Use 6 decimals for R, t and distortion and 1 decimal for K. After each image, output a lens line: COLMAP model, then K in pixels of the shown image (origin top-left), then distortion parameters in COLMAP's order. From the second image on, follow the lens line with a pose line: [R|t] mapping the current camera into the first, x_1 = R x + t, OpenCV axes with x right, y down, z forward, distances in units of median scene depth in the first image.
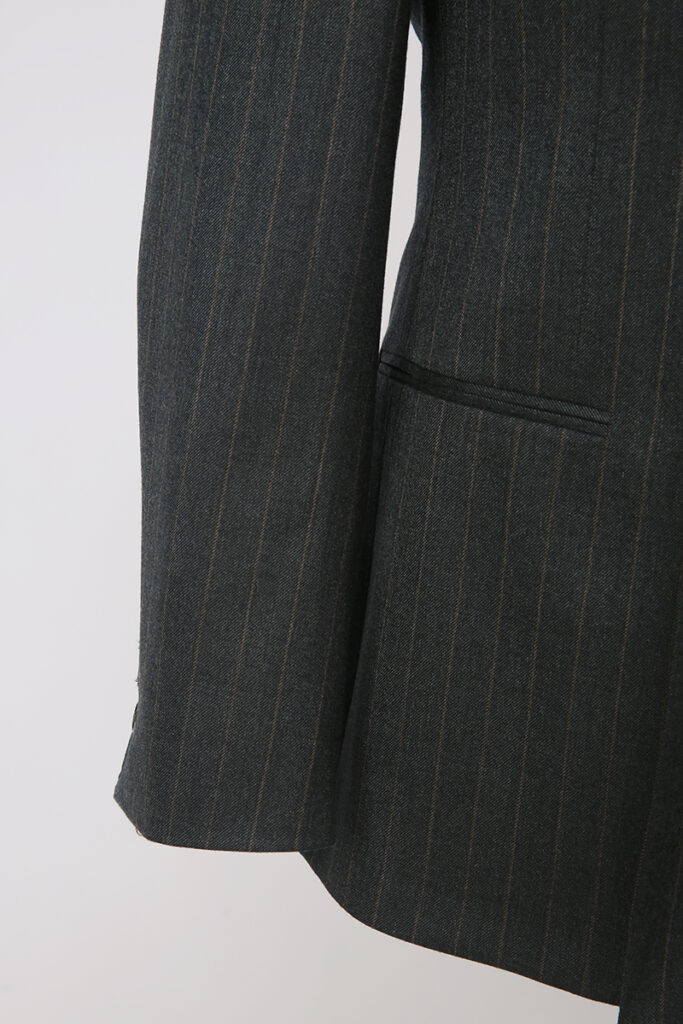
lens RADIAL K [[1774.9, 0, 341.5], [0, 1774.9, 512.0], [0, 0, 1]] dist [0.092888, 0.078868]
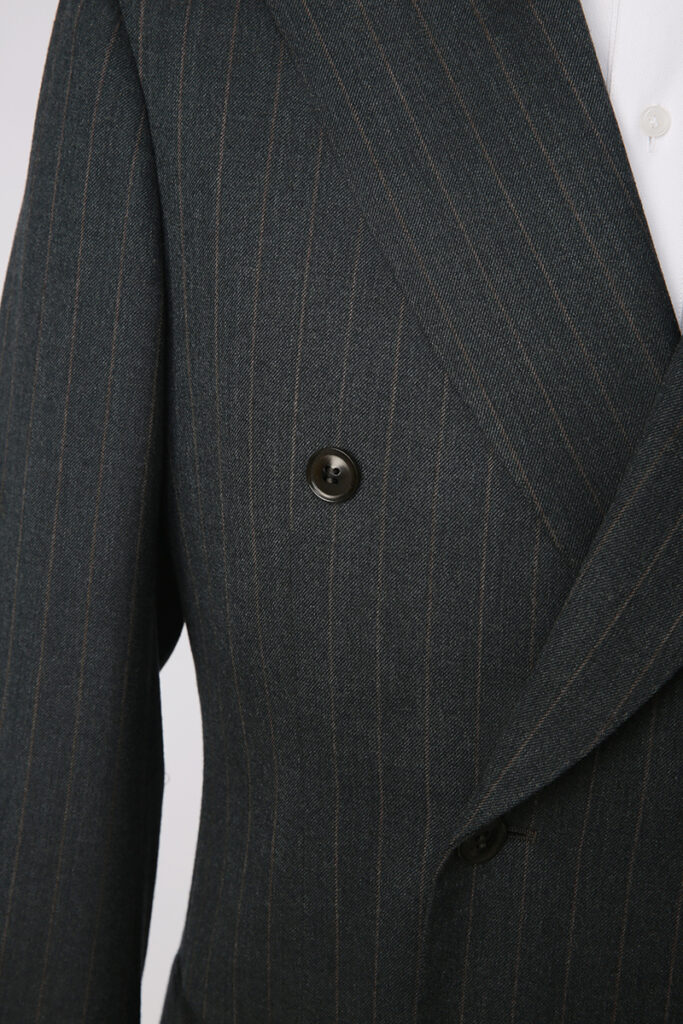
lens RADIAL K [[1774.9, 0, 341.5], [0, 1774.9, 512.0], [0, 0, 1]] dist [0.092888, 0.078868]
pose [[0.989680, 0.004381, -0.143225, 0.295188], [-0.007987, 0.999665, -0.024616, -0.351602], [0.143069, 0.025506, 0.989384, 0.005786]]
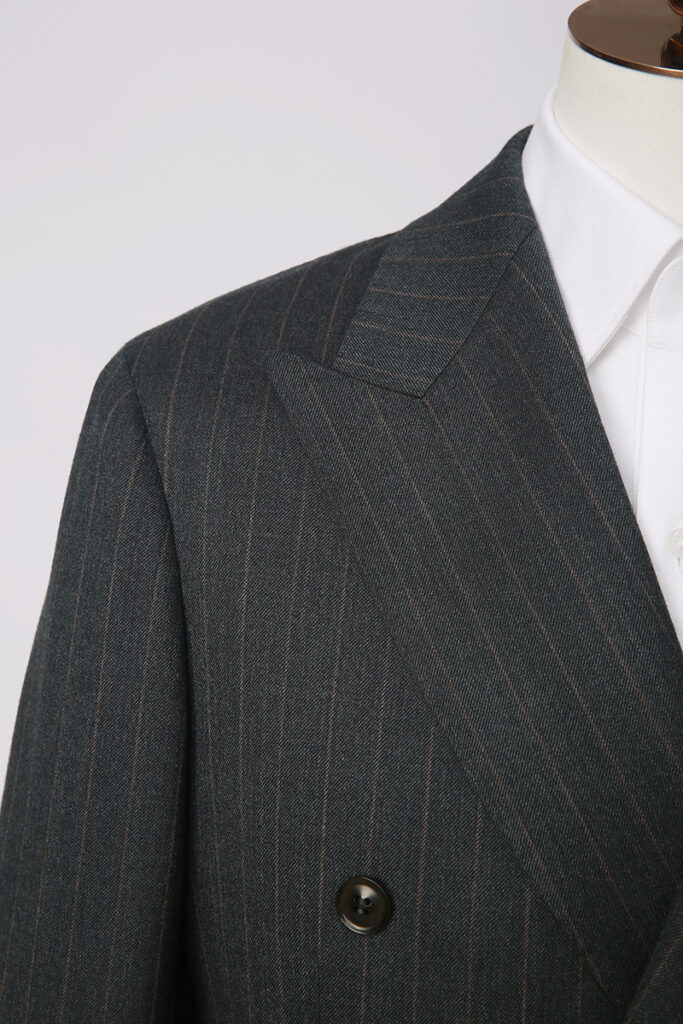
lens RADIAL K [[1774.9, 0, 341.5], [0, 1774.9, 512.0], [0, 0, 1]] dist [0.092888, 0.078868]
pose [[0.990076, -0.025436, -0.138208, 0.276038], [0.001163, 0.984933, -0.172935, -0.431148], [0.140525, 0.171058, 0.975188, 0.014603]]
